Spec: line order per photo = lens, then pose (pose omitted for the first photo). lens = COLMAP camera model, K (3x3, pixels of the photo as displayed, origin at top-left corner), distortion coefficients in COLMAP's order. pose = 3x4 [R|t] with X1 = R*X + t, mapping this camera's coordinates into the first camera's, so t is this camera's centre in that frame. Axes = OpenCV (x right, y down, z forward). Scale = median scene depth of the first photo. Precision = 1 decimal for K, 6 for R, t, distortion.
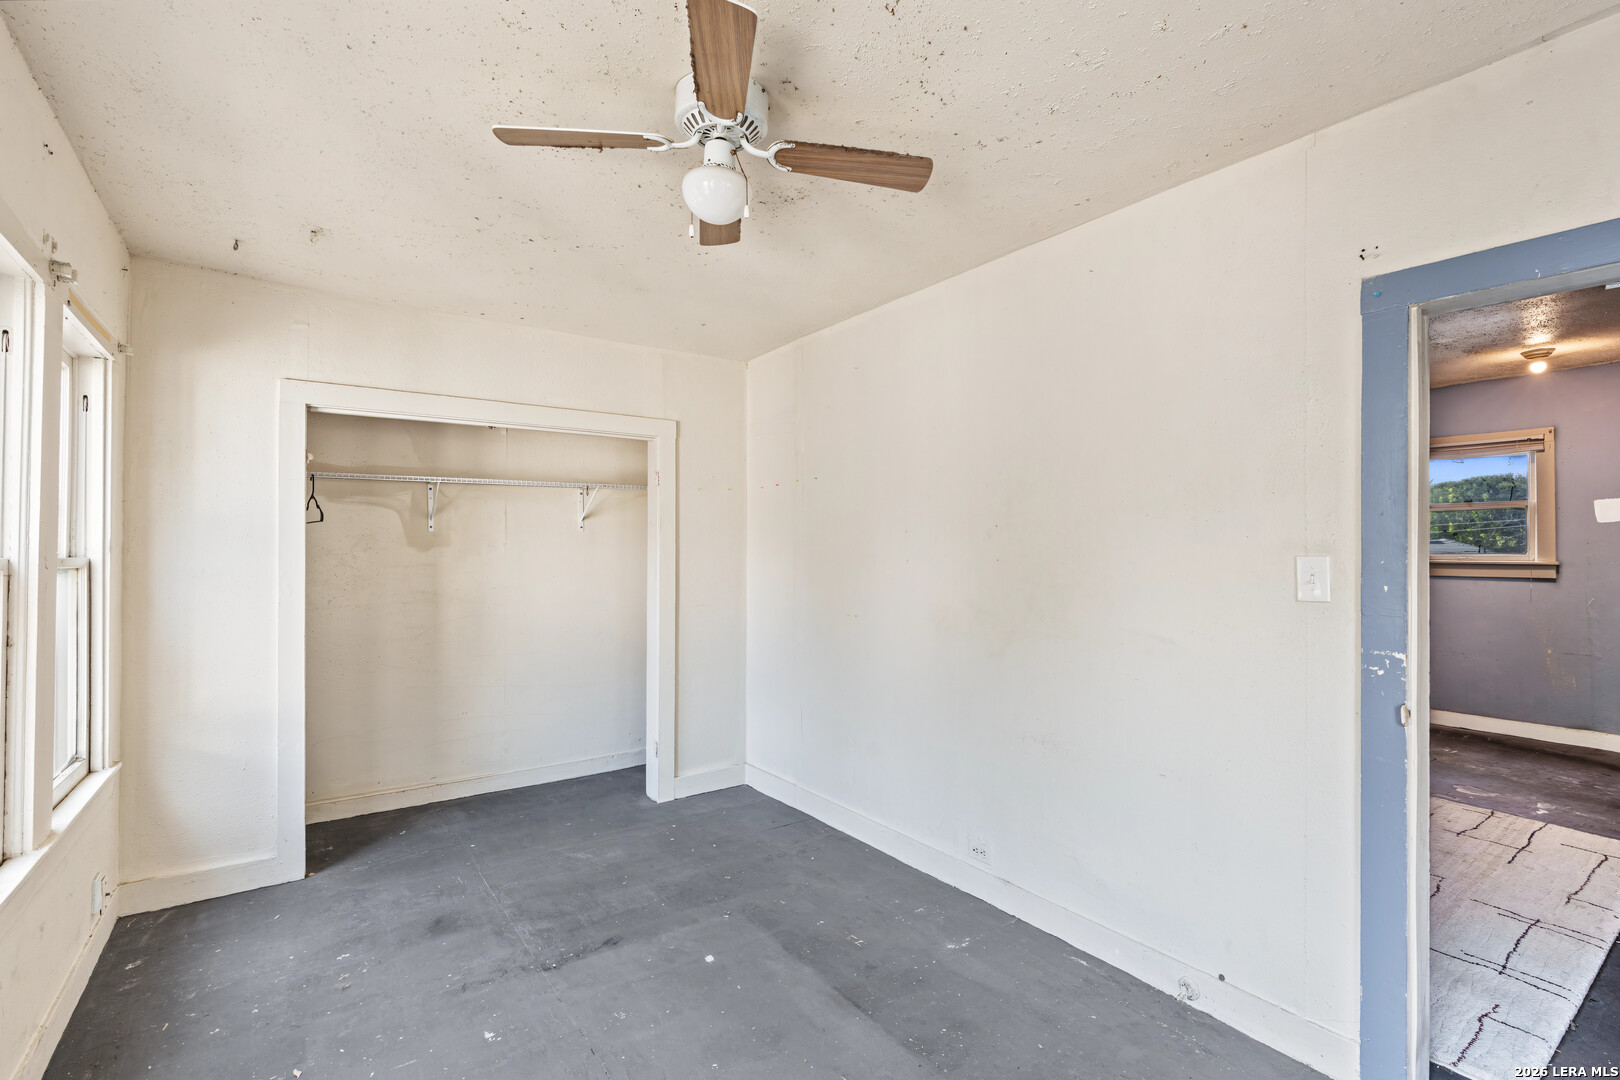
lens RADIAL K [[735.3, 0, 809.3], [0, 735.3, 534.4], [0, 0, 1]] dist [-0.005188, 0.000414]
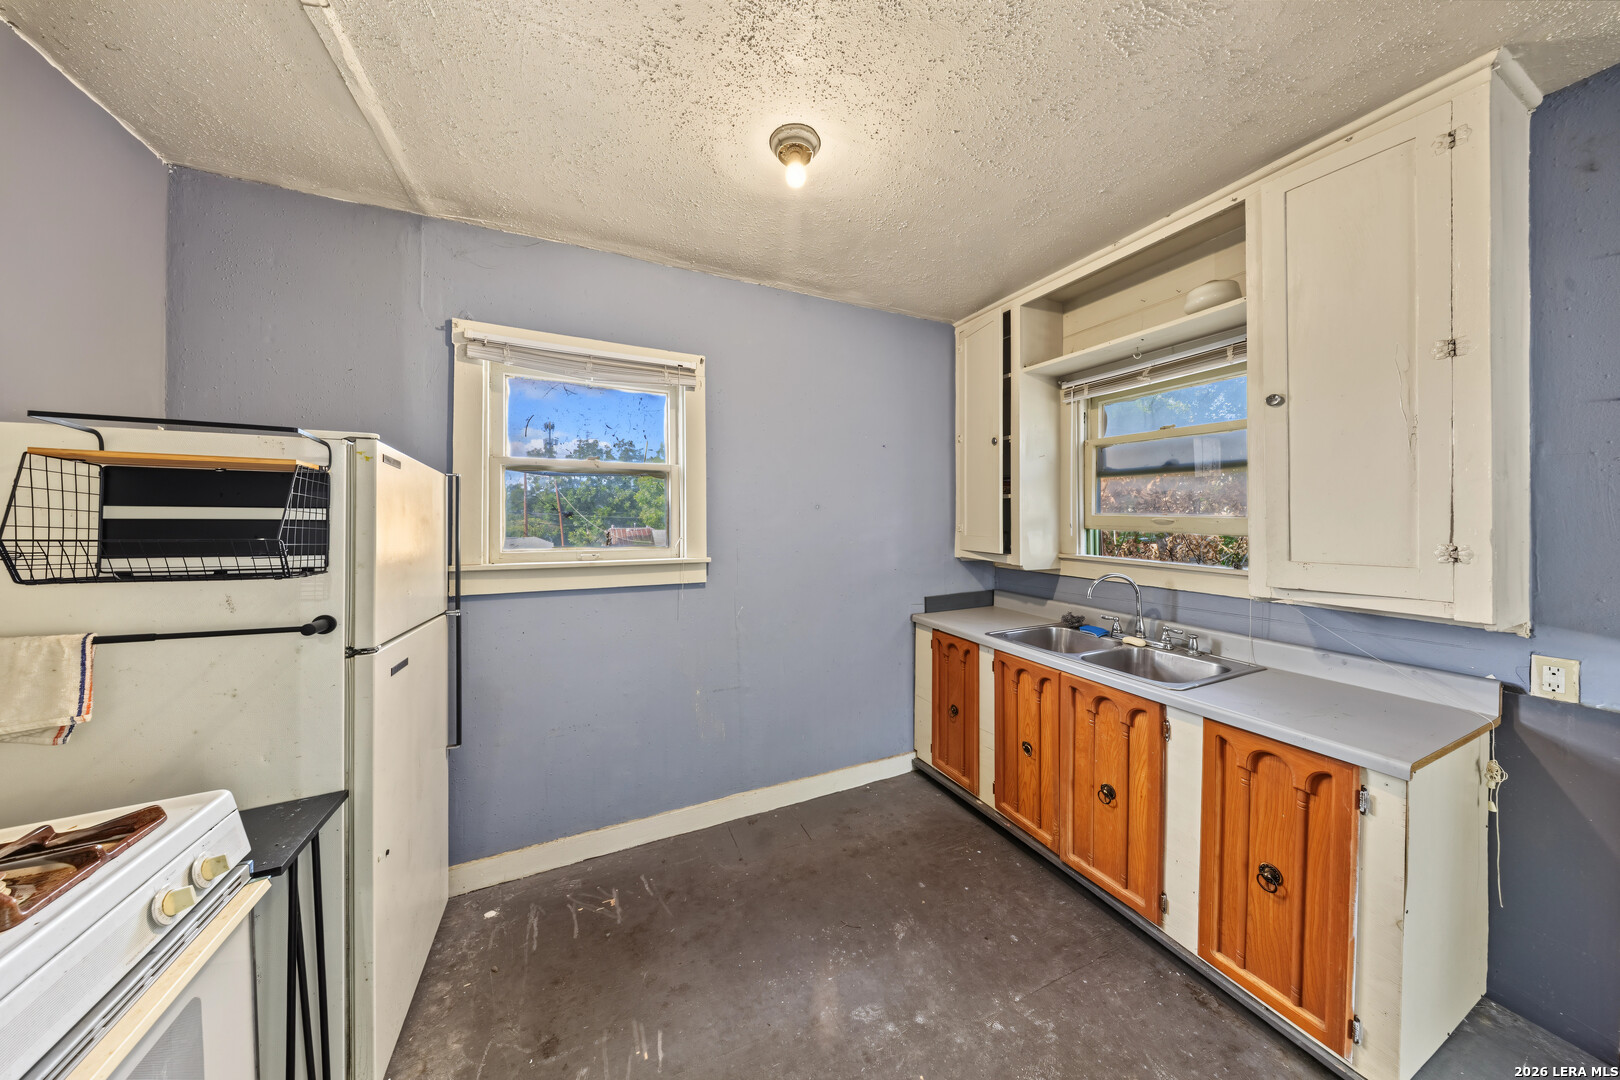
lens RADIAL K [[488.8, 0, 804.0], [0, 488.8, 525.0], [0, 0, 1]] dist [0.001535, -0.000132]
pose [[0.177047, -0.001446, 0.984201, 0.592103], [-0.010878, 0.999935, 0.003426, 0.004966], [-0.984142, -0.011313, 0.177020, 0.827930]]
